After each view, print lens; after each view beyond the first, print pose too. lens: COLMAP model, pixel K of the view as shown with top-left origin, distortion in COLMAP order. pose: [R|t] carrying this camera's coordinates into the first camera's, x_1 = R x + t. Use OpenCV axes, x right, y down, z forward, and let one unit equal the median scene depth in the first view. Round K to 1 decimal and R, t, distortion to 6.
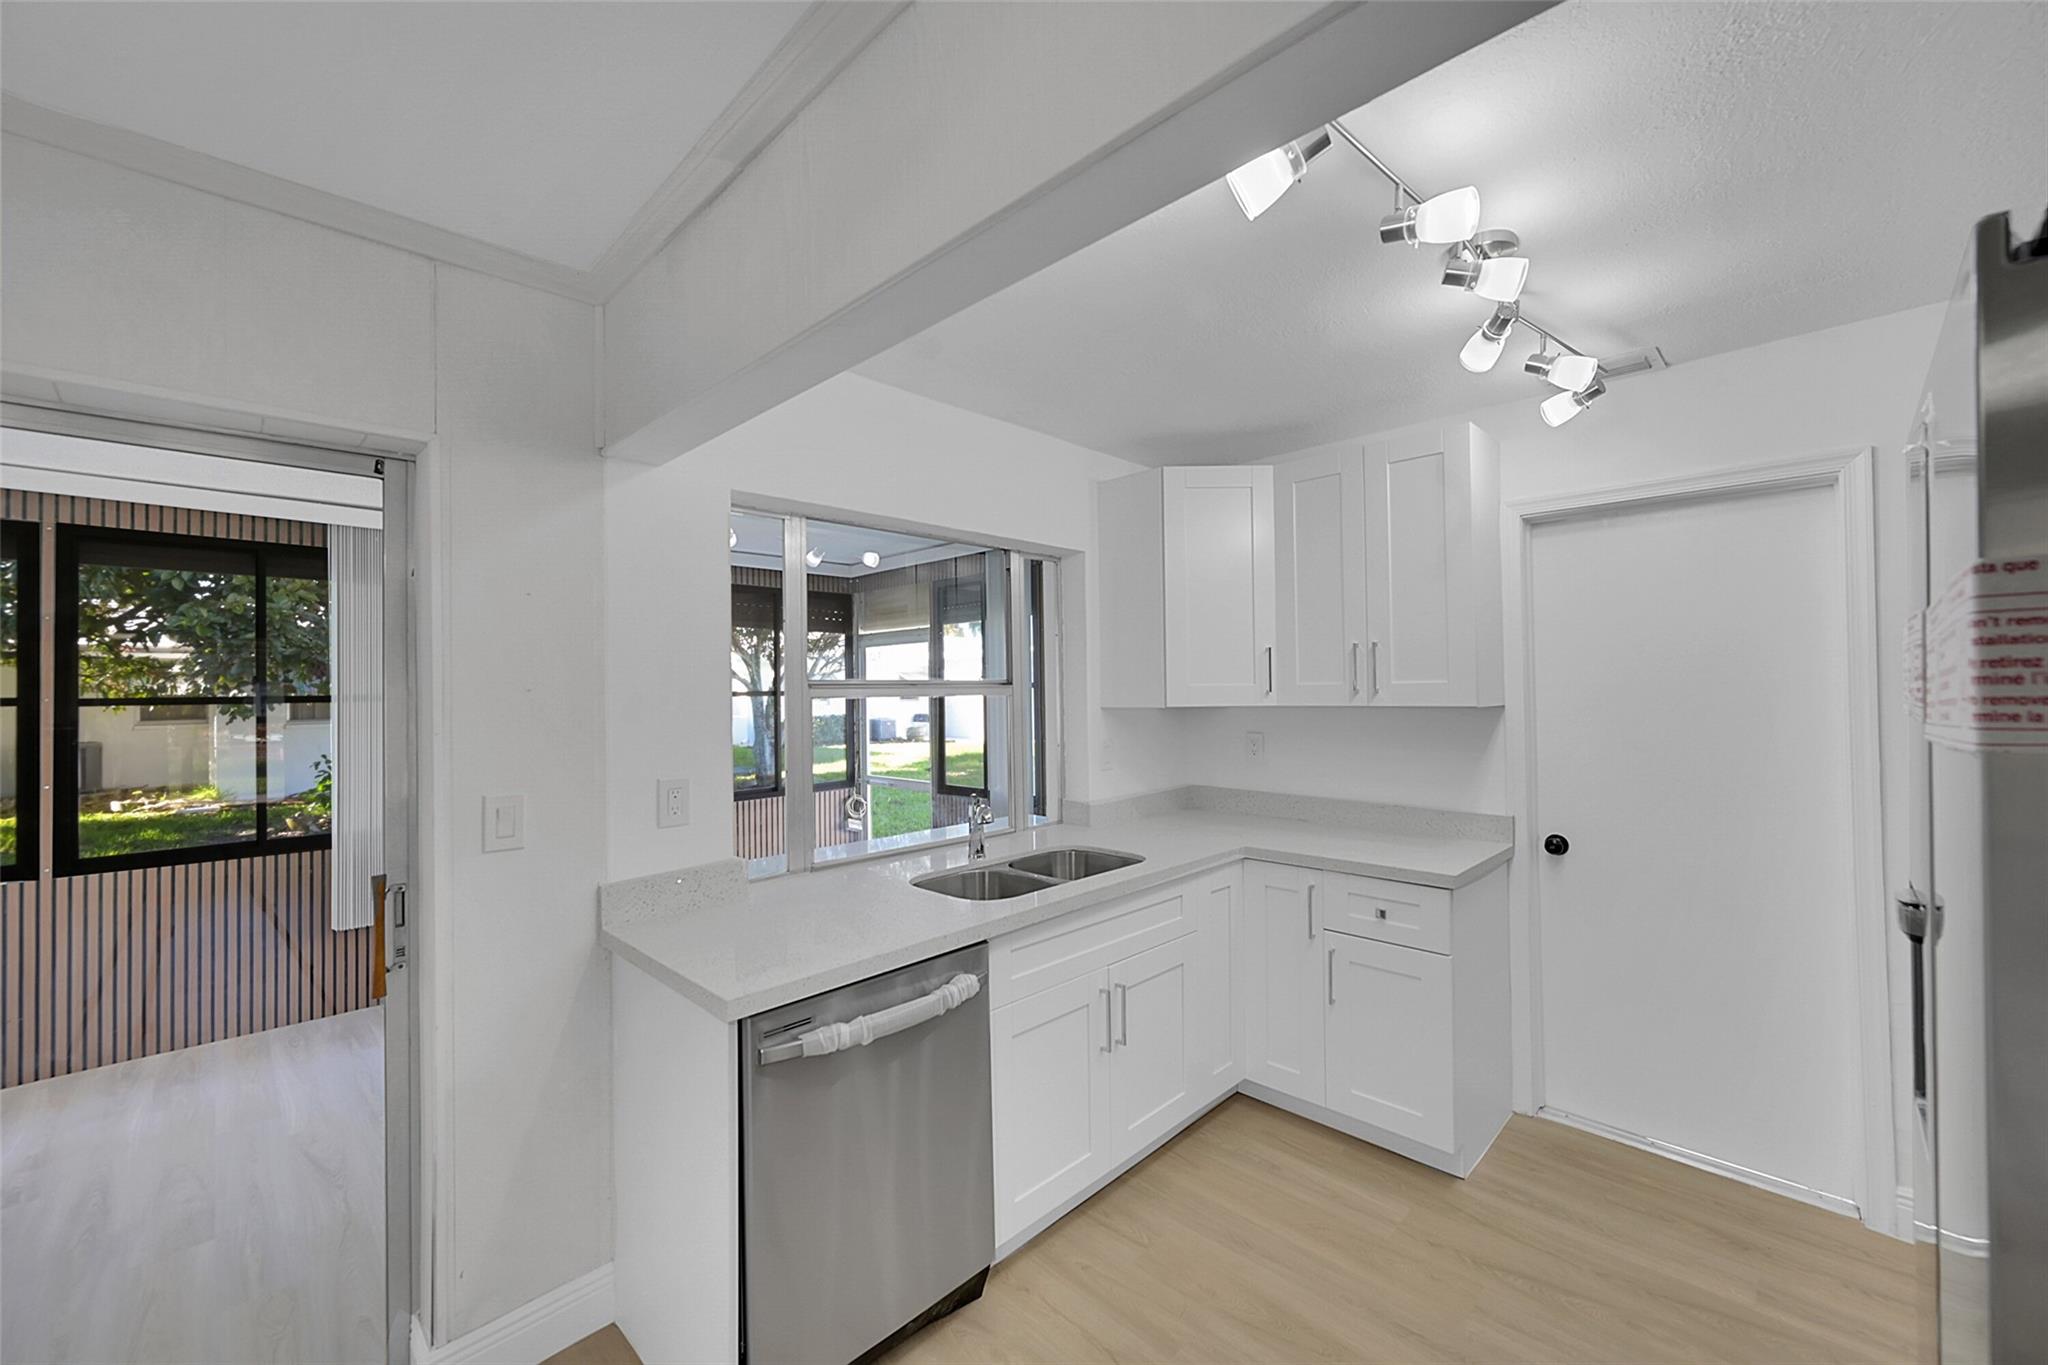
lens RADIAL K [[798.7, 0, 1031.6], [0, 798.7, 677.0], [0, 0, 1]] dist [-0.009109, -0.000075]
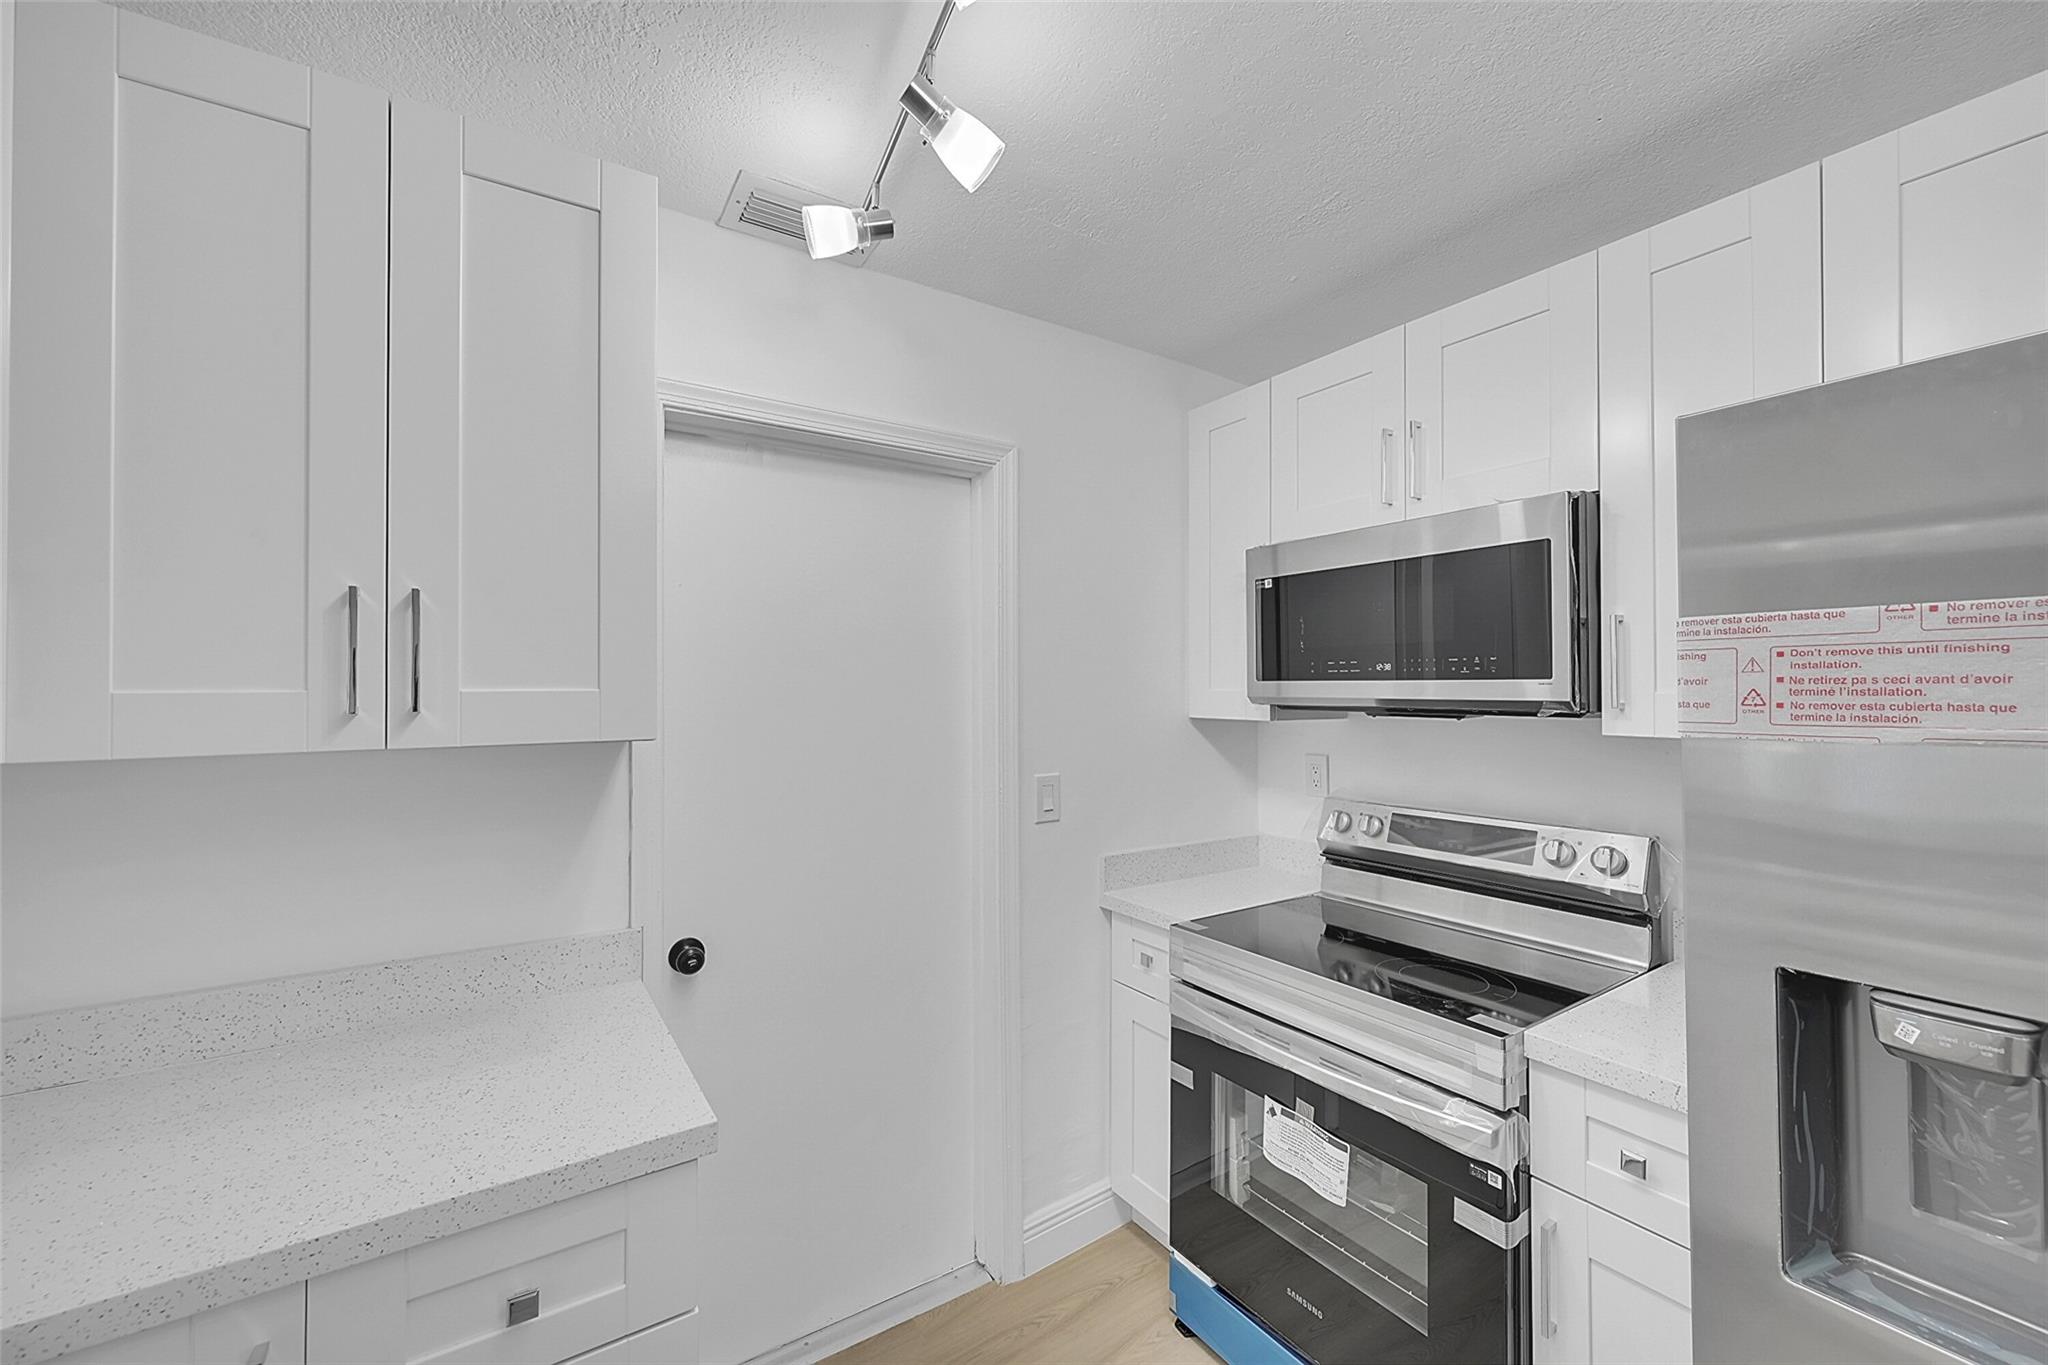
lens RADIAL K [[798.7, 0, 1031.6], [0, 798.7, 677.0], [0, 0, 1]] dist [-0.009109, -0.000075]
pose [[-0.158720, 0.009159, 0.987281, 0.017117], [-0.005973, 0.999930, -0.010237, -0.000845], [-0.987306, -0.007522, -0.158654, 1.880360]]
